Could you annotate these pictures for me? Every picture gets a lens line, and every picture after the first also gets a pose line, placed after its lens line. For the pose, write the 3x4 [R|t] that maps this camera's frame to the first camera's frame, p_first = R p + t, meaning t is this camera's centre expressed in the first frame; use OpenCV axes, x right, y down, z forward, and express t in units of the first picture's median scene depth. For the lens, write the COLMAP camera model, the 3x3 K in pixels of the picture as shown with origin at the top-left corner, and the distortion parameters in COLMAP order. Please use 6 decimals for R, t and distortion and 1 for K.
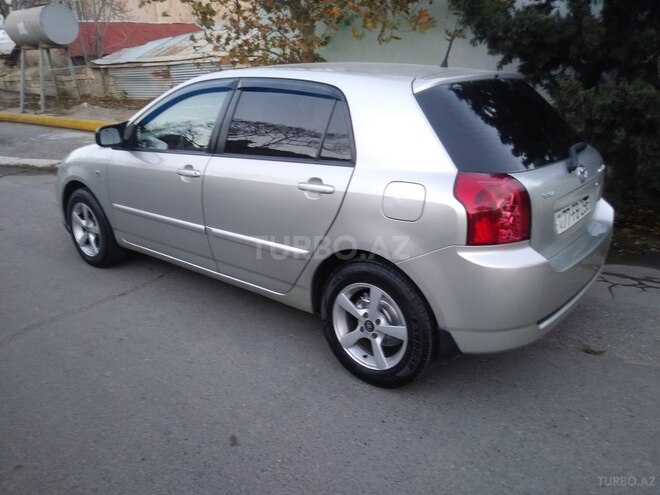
lens RADIAL K [[540.2, 0, 330.0], [0, 540.2, 247.5], [0, 0, 1]] dist [0.040865, -0.086442]
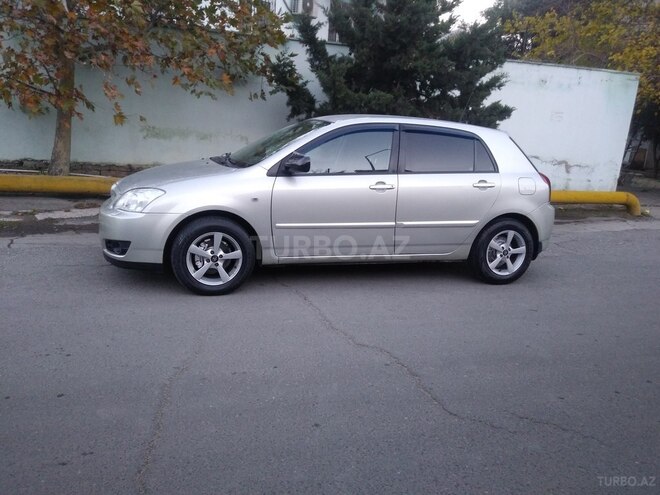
lens RADIAL K [[540.2, 0, 330.0], [0, 540.2, 247.5], [0, 0, 1]] dist [0.040865, -0.086442]
pose [[0.531929, -0.141491, 0.834884, -1.617958], [0.203742, 0.978363, 0.035997, -0.063667], [-0.821913, 0.150953, 0.549247, 0.367507]]
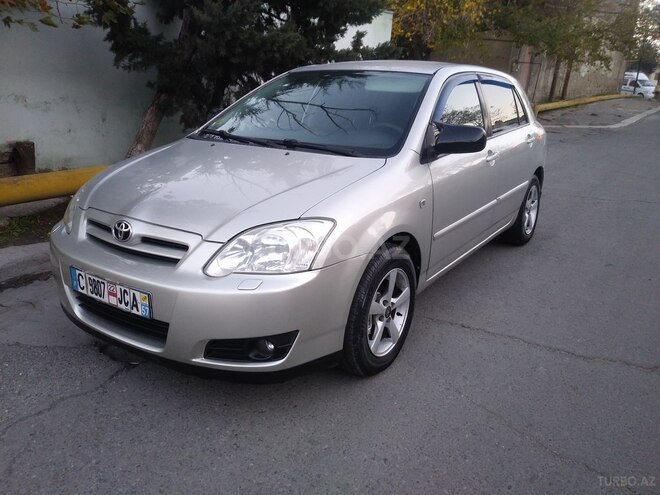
lens RADIAL K [[540.2, 0, 330.0], [0, 540.2, 247.5], [0, 0, 1]] dist [0.040865, -0.086442]
pose [[-0.117697, -0.284619, 0.951388, -1.384399], [0.292525, 0.905601, 0.307110, -0.424363], [-0.948987, 0.314450, -0.023329, 1.456135]]
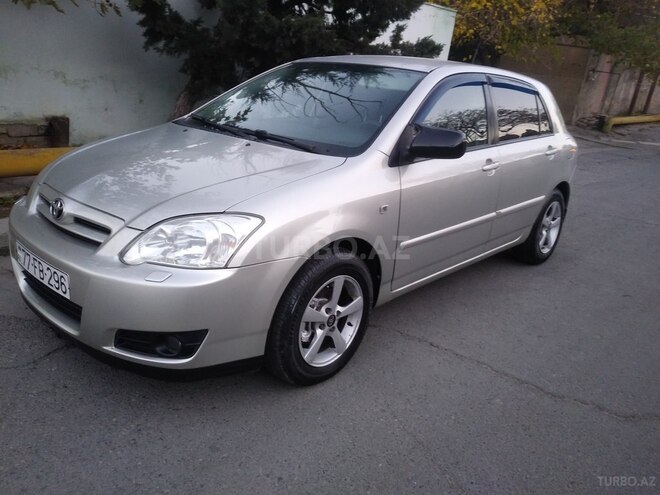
lens RADIAL K [[540.2, 0, 330.0], [0, 540.2, 247.5], [0, 0, 1]] dist [0.040865, -0.086442]
pose [[0.023091, -0.294893, 0.955251, -1.345494], [0.237909, 0.929677, 0.281247, -0.369982], [-0.971013, 0.220769, 0.091625, 1.286787]]
